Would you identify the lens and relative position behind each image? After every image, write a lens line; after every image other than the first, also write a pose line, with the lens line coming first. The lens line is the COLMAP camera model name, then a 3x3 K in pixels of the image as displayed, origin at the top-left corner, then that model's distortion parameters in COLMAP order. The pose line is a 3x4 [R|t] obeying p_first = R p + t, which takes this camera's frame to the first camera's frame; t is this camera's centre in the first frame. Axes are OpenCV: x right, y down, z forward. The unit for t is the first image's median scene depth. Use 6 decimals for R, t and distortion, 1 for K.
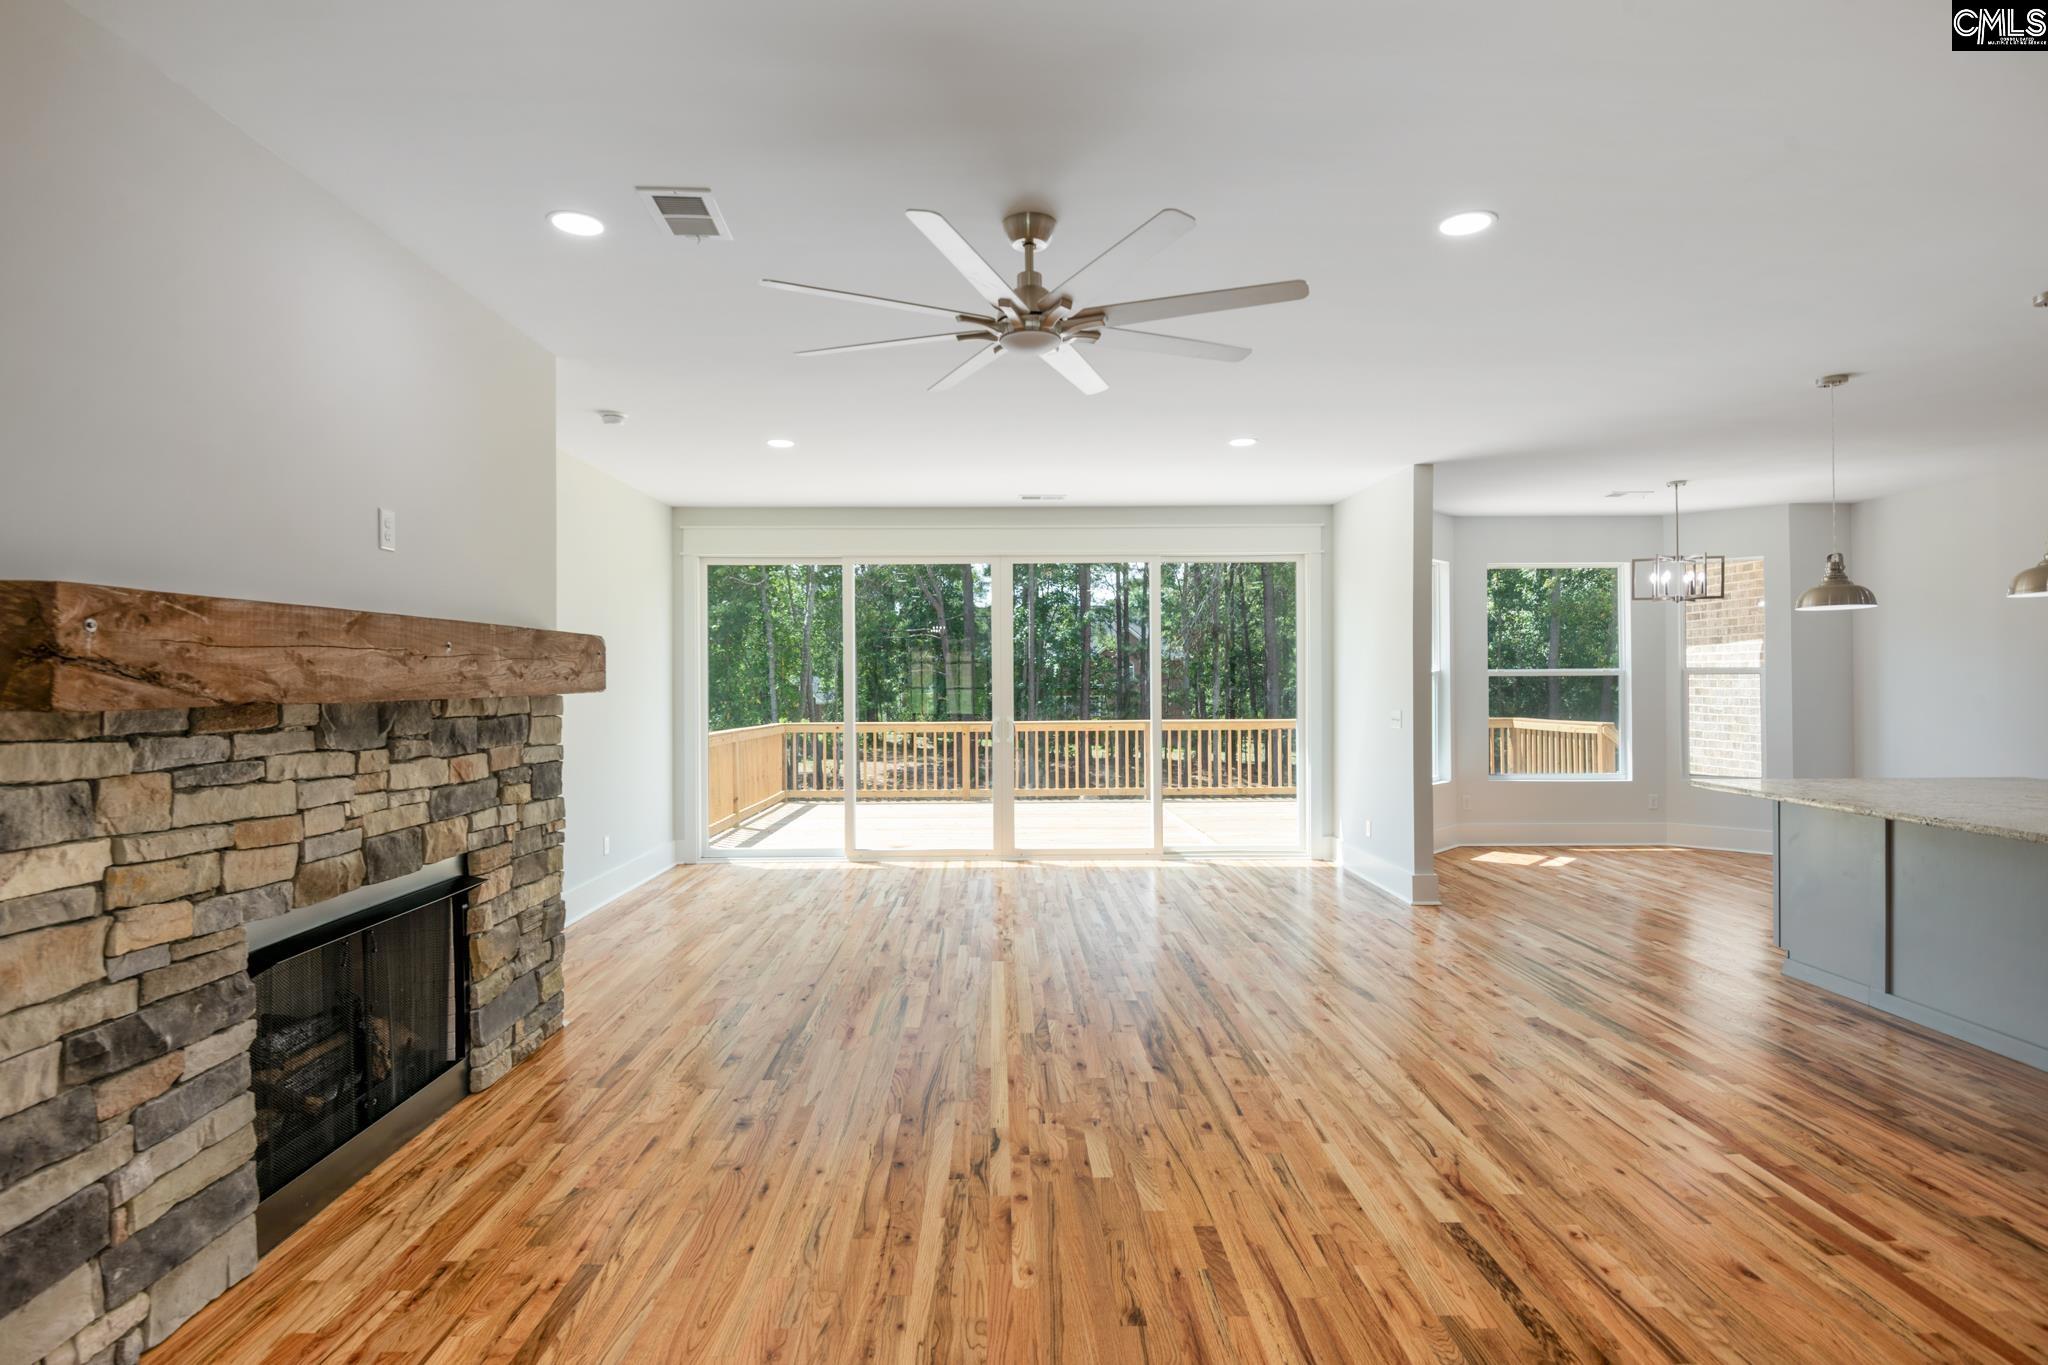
lens RADIAL K [[1035.1, 0, 1009.2], [0, 1035.1, 680.1], [0, 0, 1]] dist [0.002044, -0.008868]
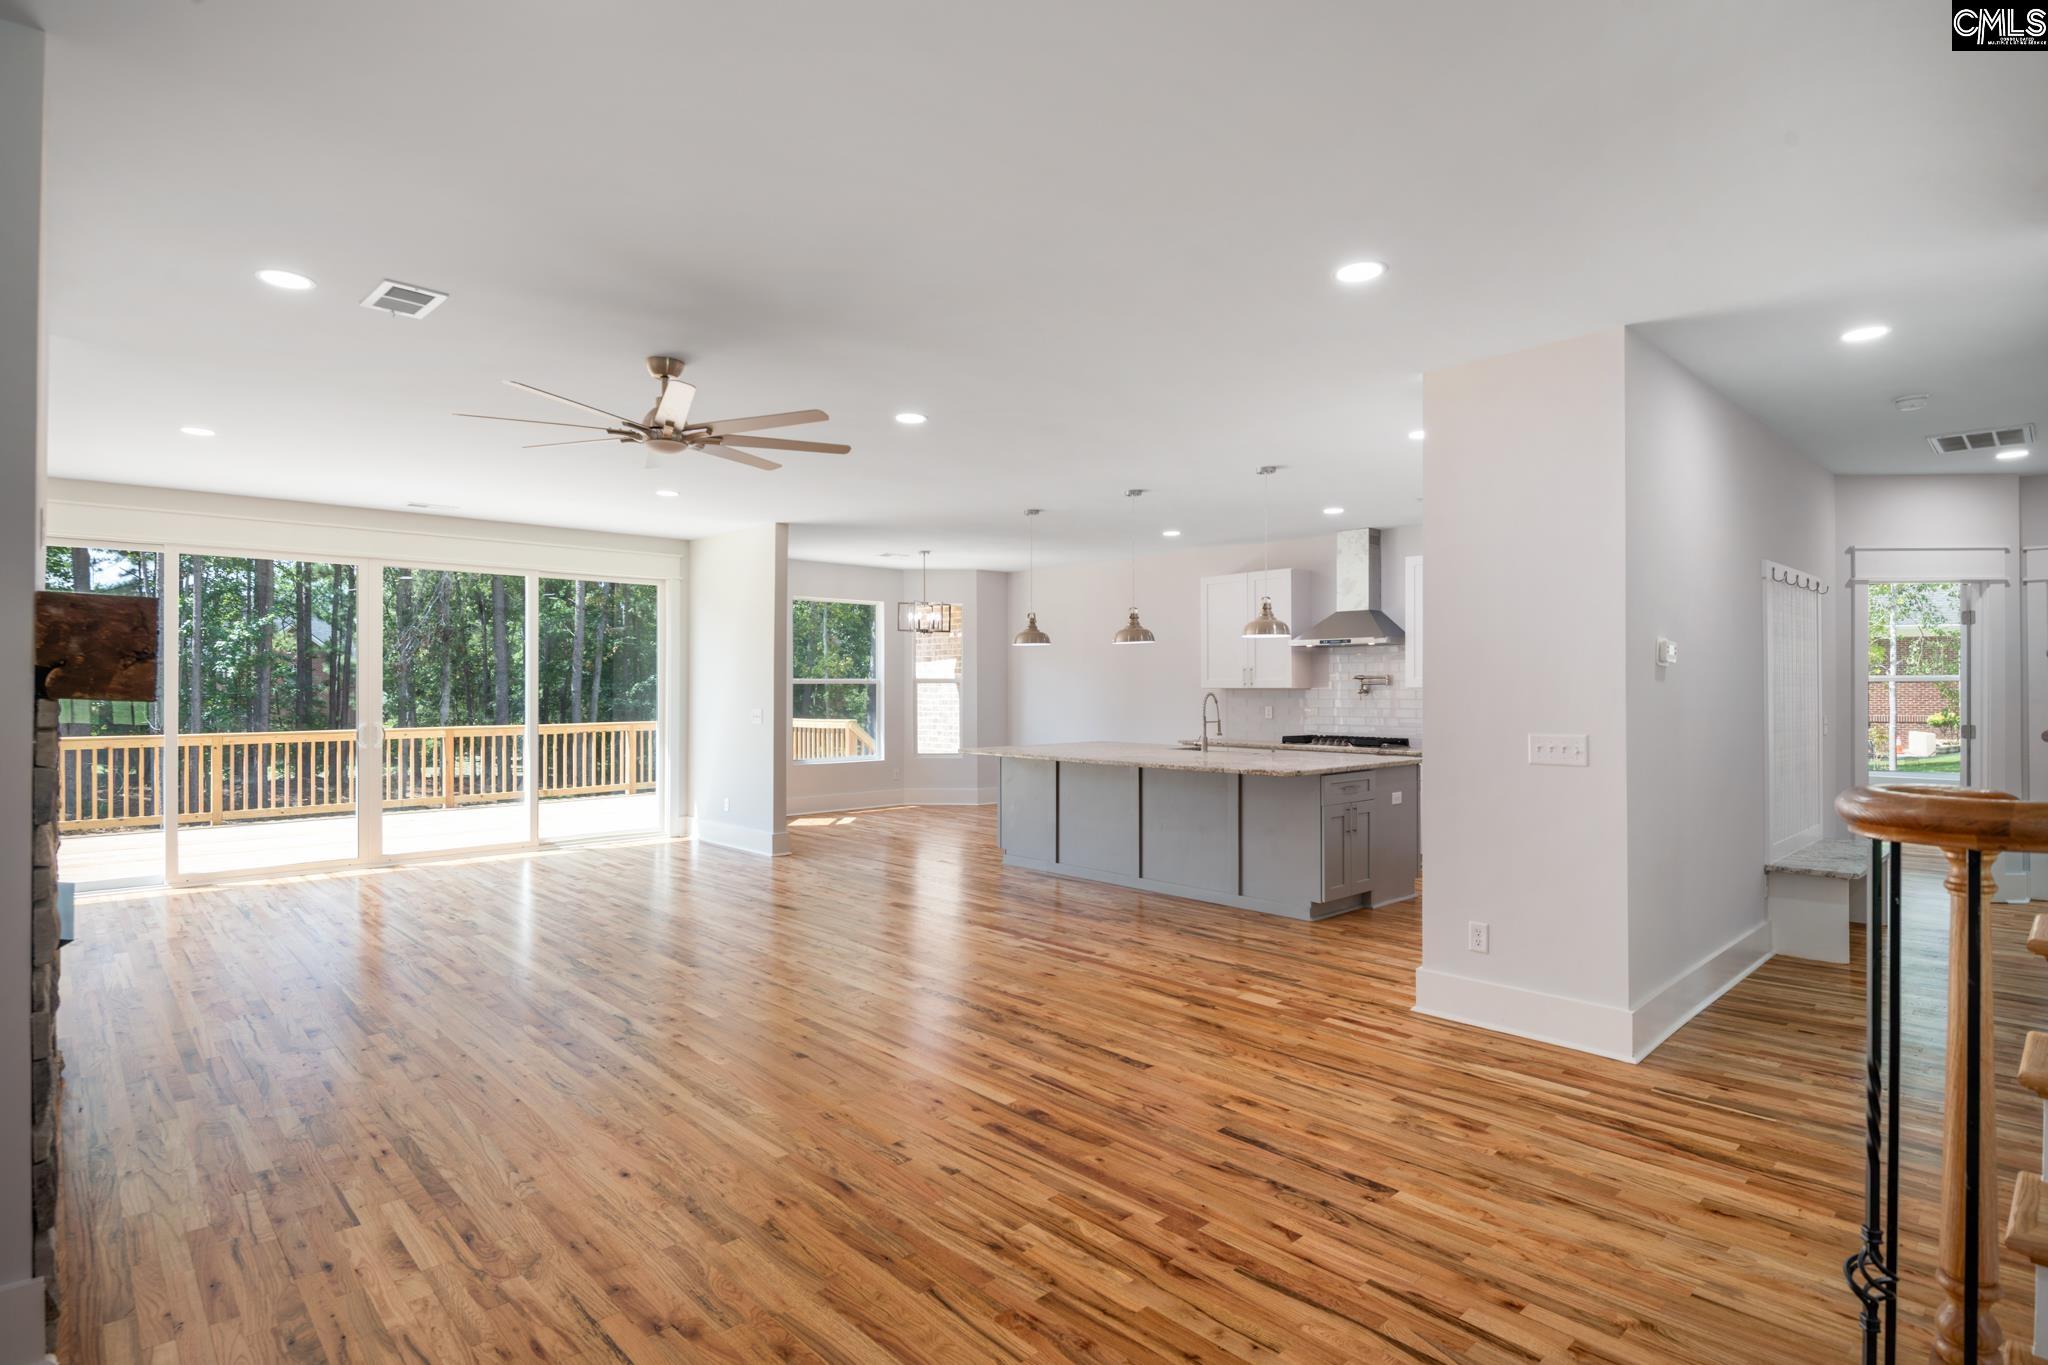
lens RADIAL K [[1035.1, 0, 1016.0], [0, 1035.1, 686.9], [0, 0, 1]] dist [0.002044, -0.008868]
pose [[0.734815, 0.003518, 0.678258, -0.222322], [-0.002644, 0.999994, -0.002323, 0.002825], [-0.678262, -0.000086, 0.734820, -0.141949]]
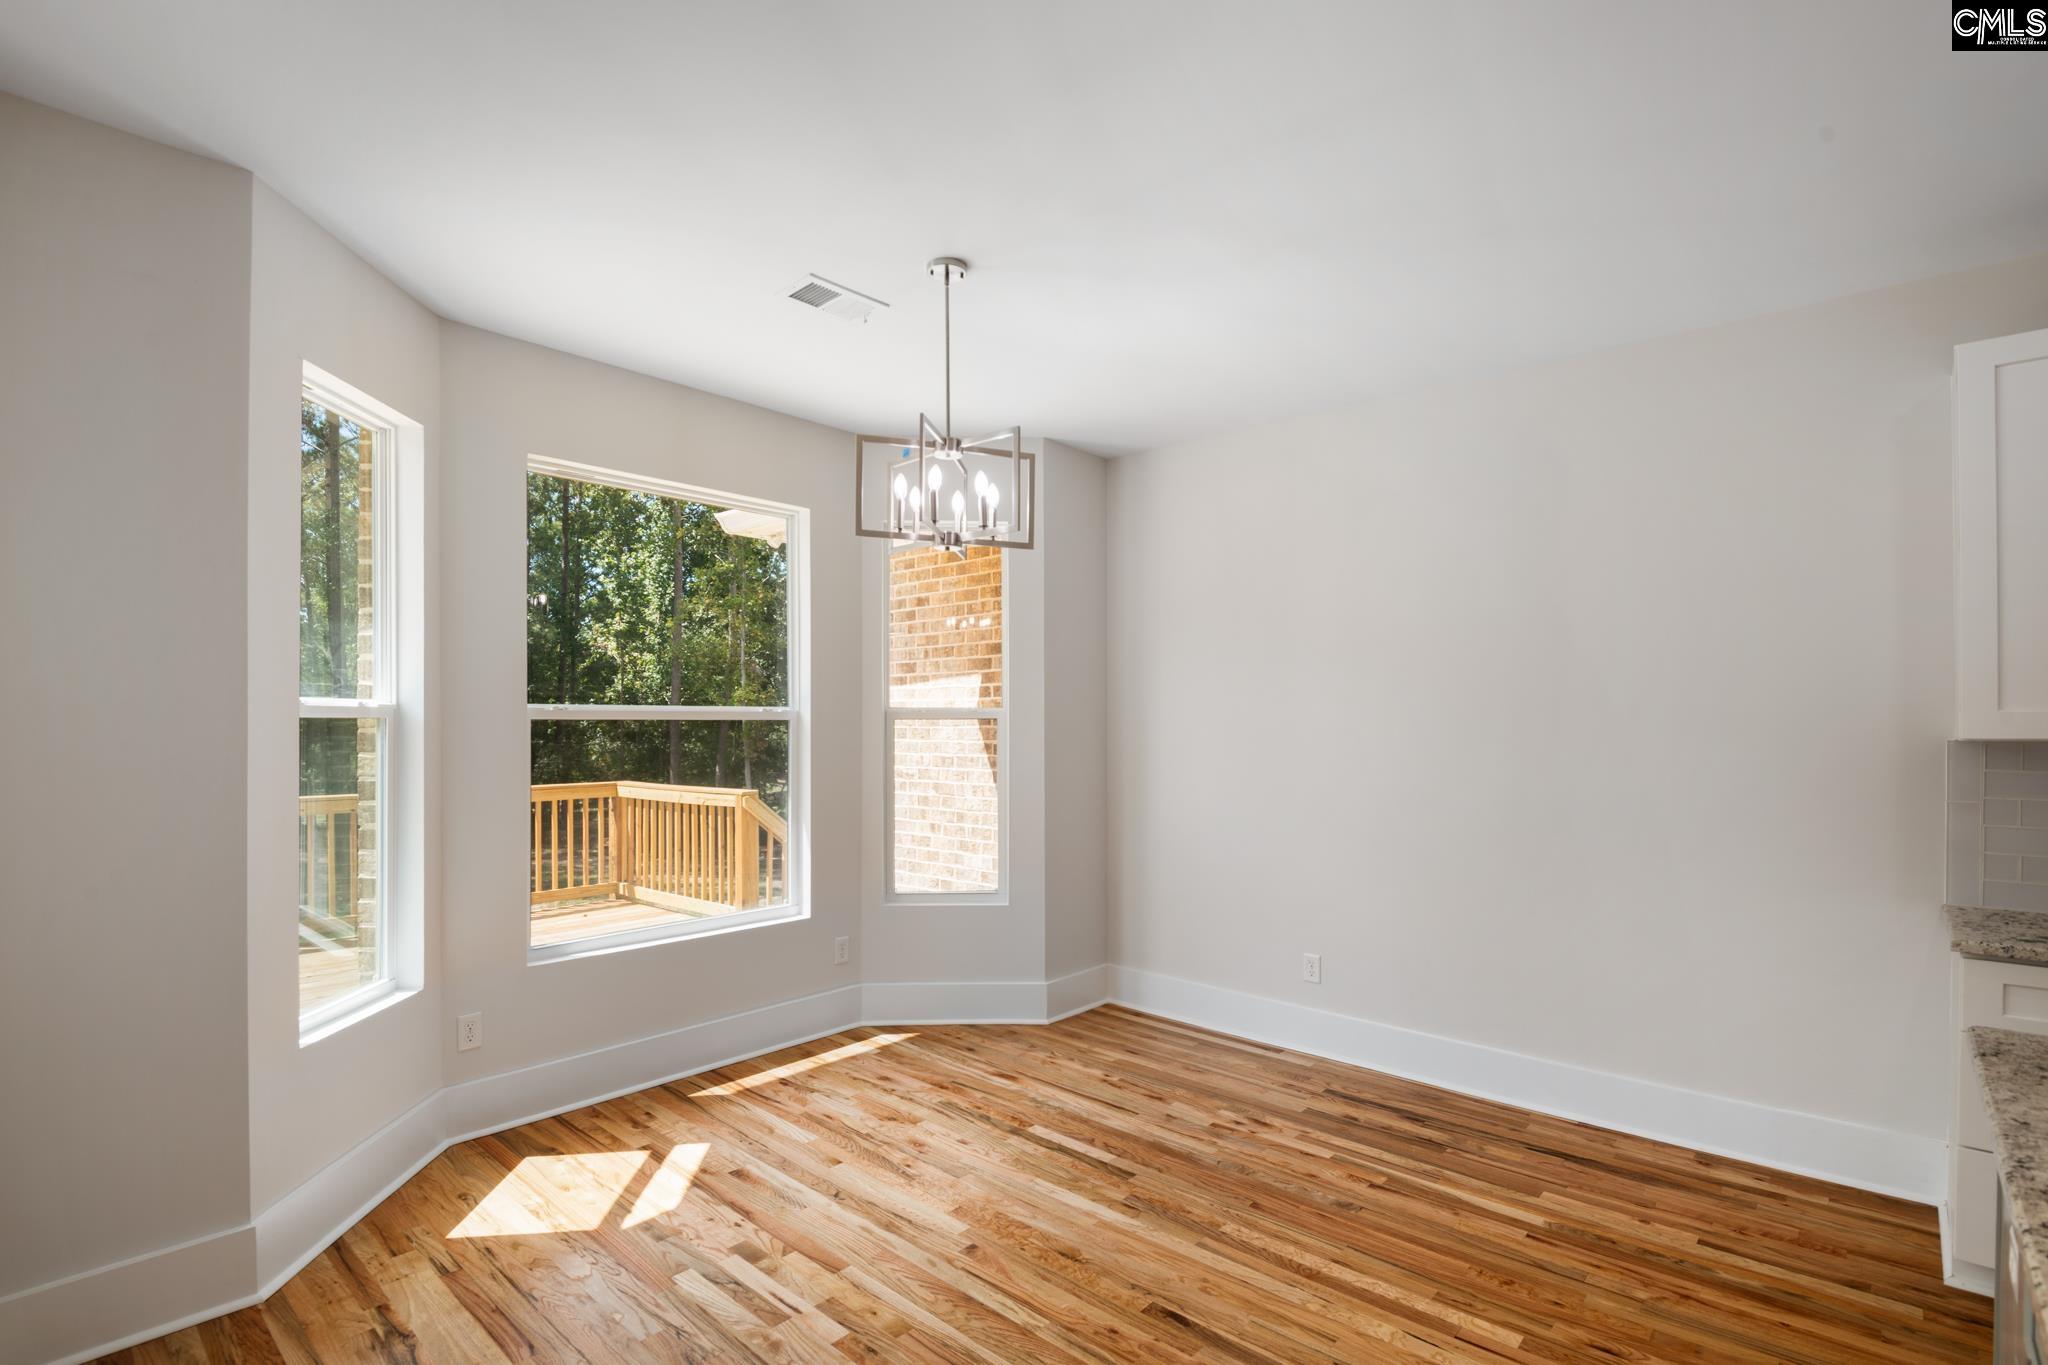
lens RADIAL K [[953.2, 0, 1019.9], [0, 953.2, 723.2], [0, 0, 1]] dist [-0.003705, -0.000234]
pose [[0.673806, 0.004515, 0.738894, 0.342449], [-0.004039, 0.999989, -0.002428, -0.002475], [-0.738897, -0.001348, 0.673817, 0.648466]]
